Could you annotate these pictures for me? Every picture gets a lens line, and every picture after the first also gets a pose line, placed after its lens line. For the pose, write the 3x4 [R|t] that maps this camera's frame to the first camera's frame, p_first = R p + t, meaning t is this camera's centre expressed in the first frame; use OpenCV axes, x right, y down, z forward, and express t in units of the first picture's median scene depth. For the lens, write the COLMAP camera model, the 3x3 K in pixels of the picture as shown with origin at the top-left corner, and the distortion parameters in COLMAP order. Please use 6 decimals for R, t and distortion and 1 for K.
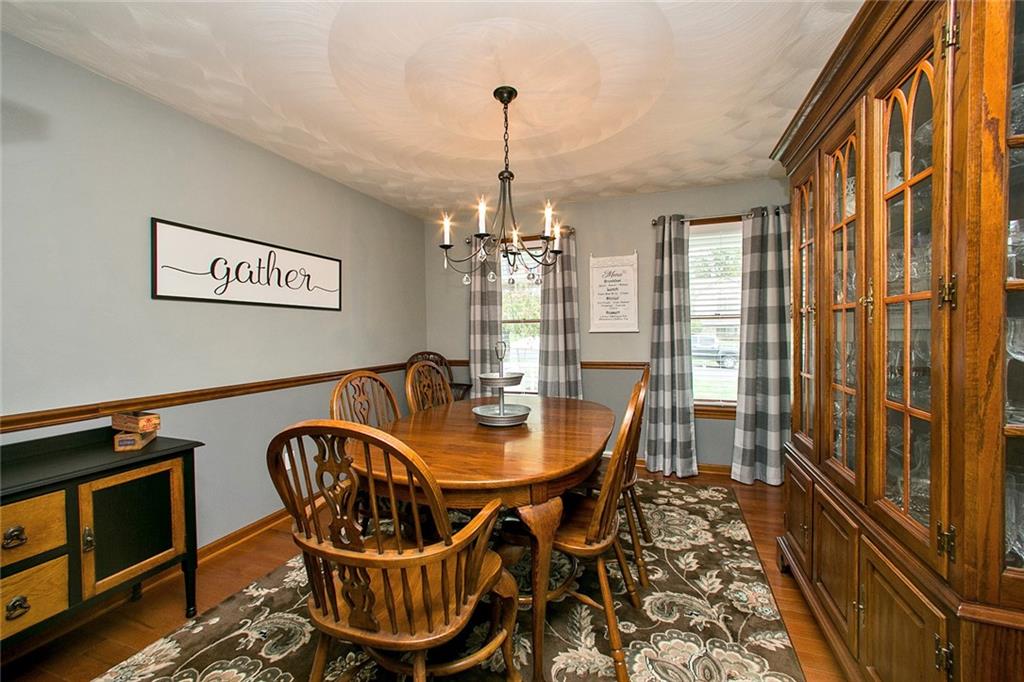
lens RADIAL K [[415.0, 0, 515.0], [0, 415.0, 337.2], [0, 0, 1]] dist [0.003903, 0.000258]
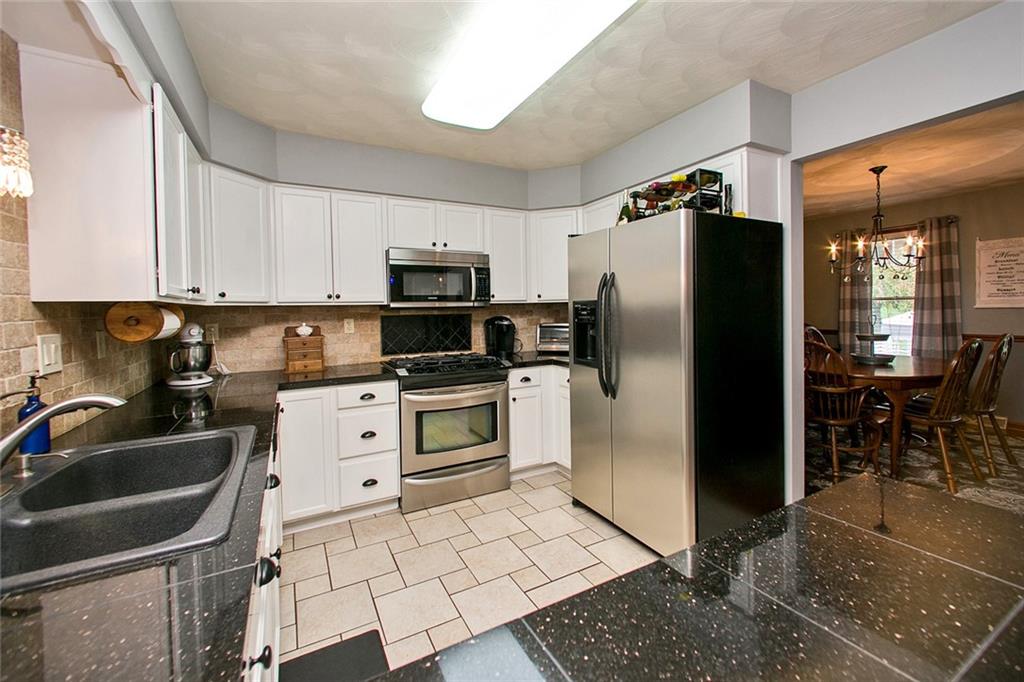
lens RADIAL K [[415.0, 0, 527.3], [0, 415.0, 313.7], [0, 0, 1]] dist [0.003903, 0.000258]
pose [[0.751483, 0.012525, -0.659634, 0.015604], [-0.010598, 0.999920, 0.006912, 0.008529], [0.659667, 0.001796, 0.751556, -0.645663]]
